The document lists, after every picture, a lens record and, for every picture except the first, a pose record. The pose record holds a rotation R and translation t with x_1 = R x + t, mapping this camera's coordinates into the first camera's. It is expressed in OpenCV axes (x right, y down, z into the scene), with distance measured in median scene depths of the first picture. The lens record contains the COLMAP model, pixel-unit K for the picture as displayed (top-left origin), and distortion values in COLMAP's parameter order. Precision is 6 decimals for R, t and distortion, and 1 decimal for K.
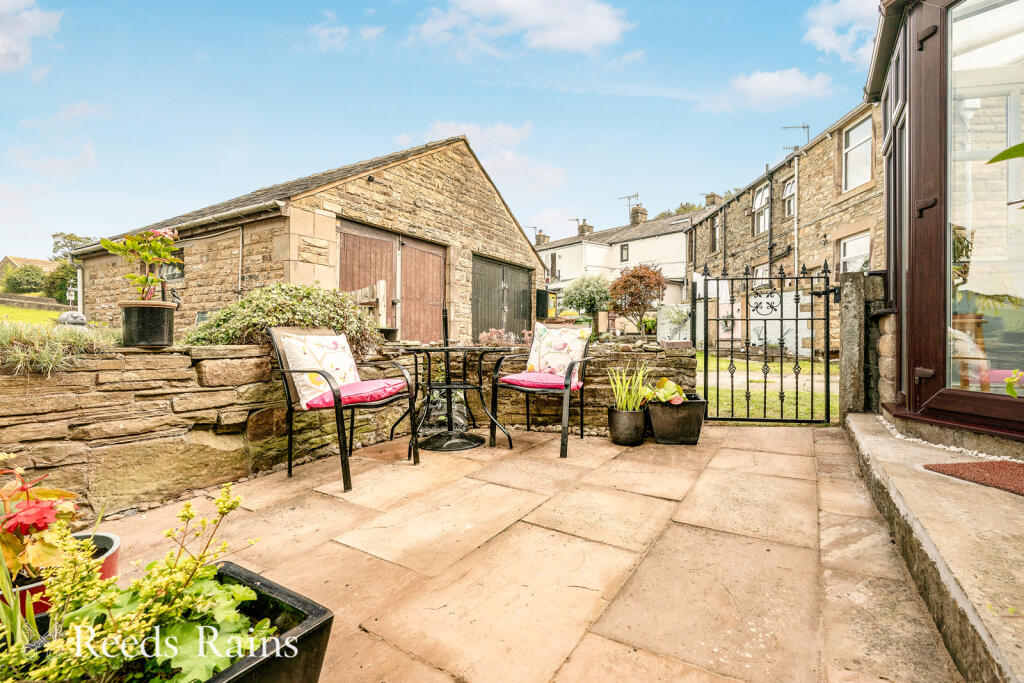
lens RADIAL K [[465.2, 0, 528.8], [0, 465.2, 339.6], [0, 0, 1]] dist [-0.001653, -0.000406]
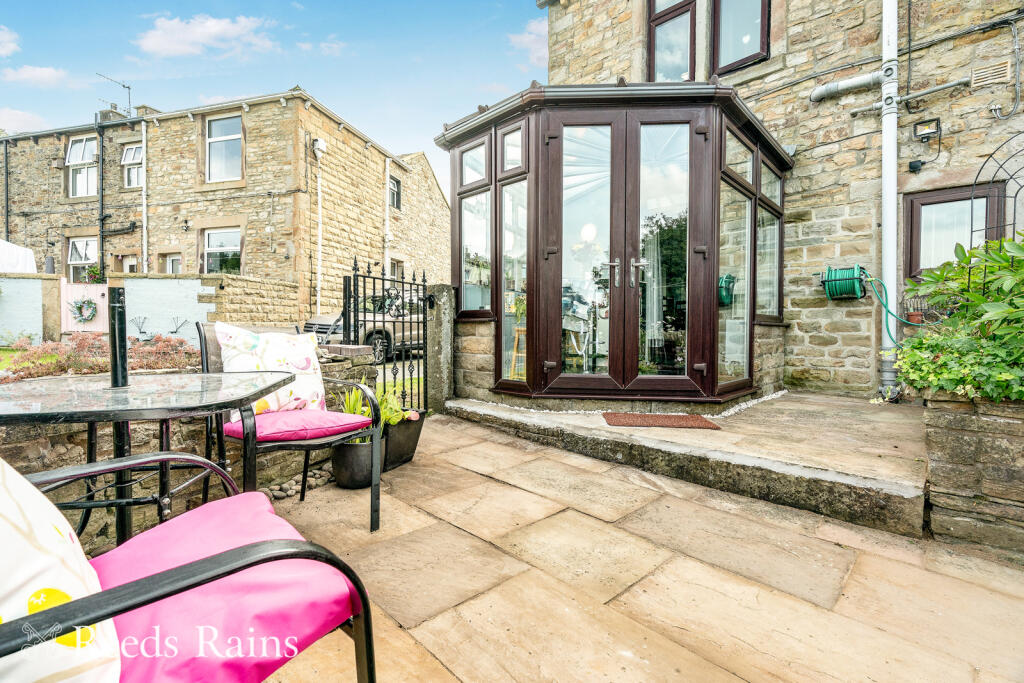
lens RADIAL K [[461.6, 0, 506.6], [0, 461.6, 337.1], [0, 0, 1]] dist [-0.002033, -0.000320]
pose [[0.248391, -0.016988, 0.968511, -0.234966], [-0.002064, 0.999835, 0.018066, -0.016268], [-0.968658, -0.006486, 0.248314, 0.298561]]
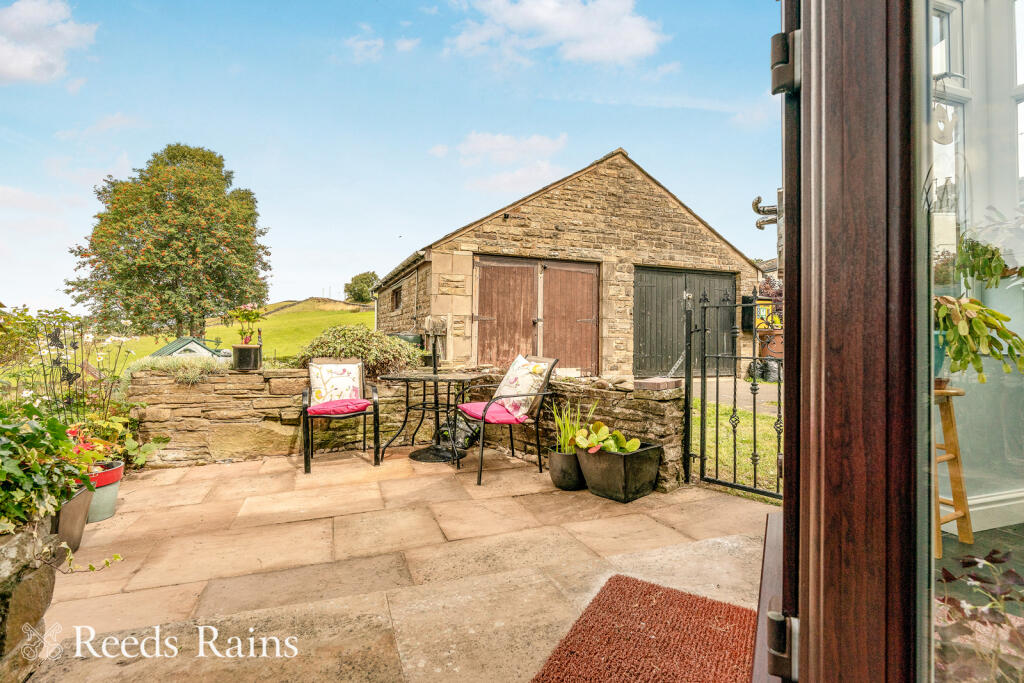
lens RADIAL K [[492.4, 0, 508.2], [0, 492.4, 325.9], [0, 0, 1]] dist [-0.002510, 0.000046]
pose [[0.767535, -0.002414, -0.641003, 0.393616], [-0.014685, 0.999664, -0.021348, -0.043334], [0.640839, 0.025798, 0.767241, 0.067935]]
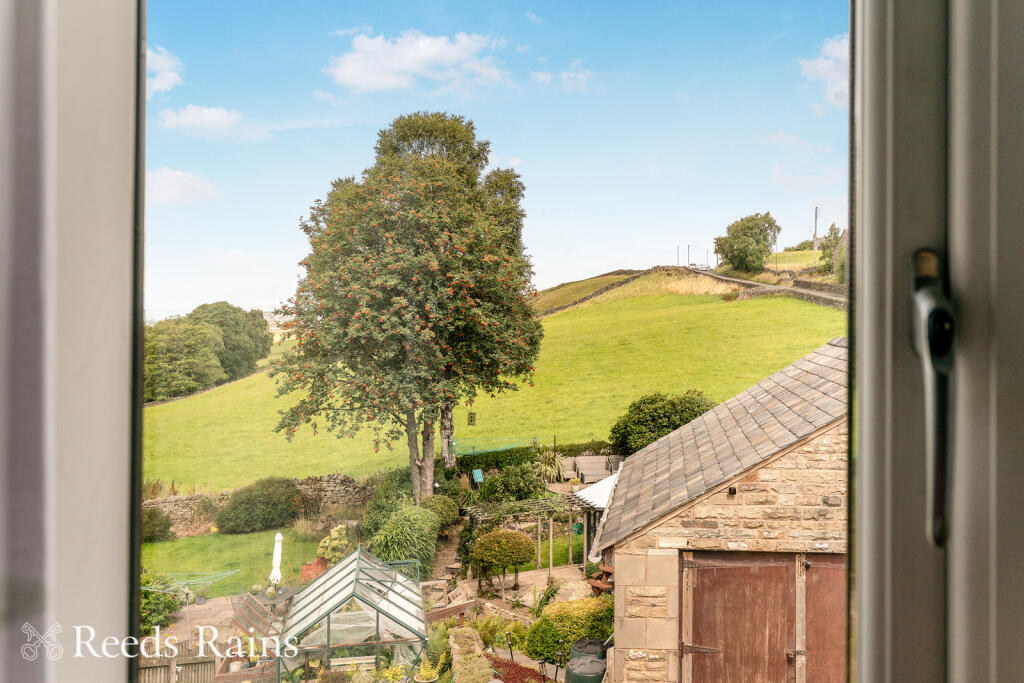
lens RADIAL K [[979.0, 0, 602.6], [0, 979.0, 314.9], [0, 0, 1]] dist [0.007702, 0.006940]
pose [[0.424689, -0.012538, -0.905252, 0.841286], [-0.008155, 0.999811, -0.017674, -0.522811], [0.905303, 0.014889, 0.424506, 0.152885]]
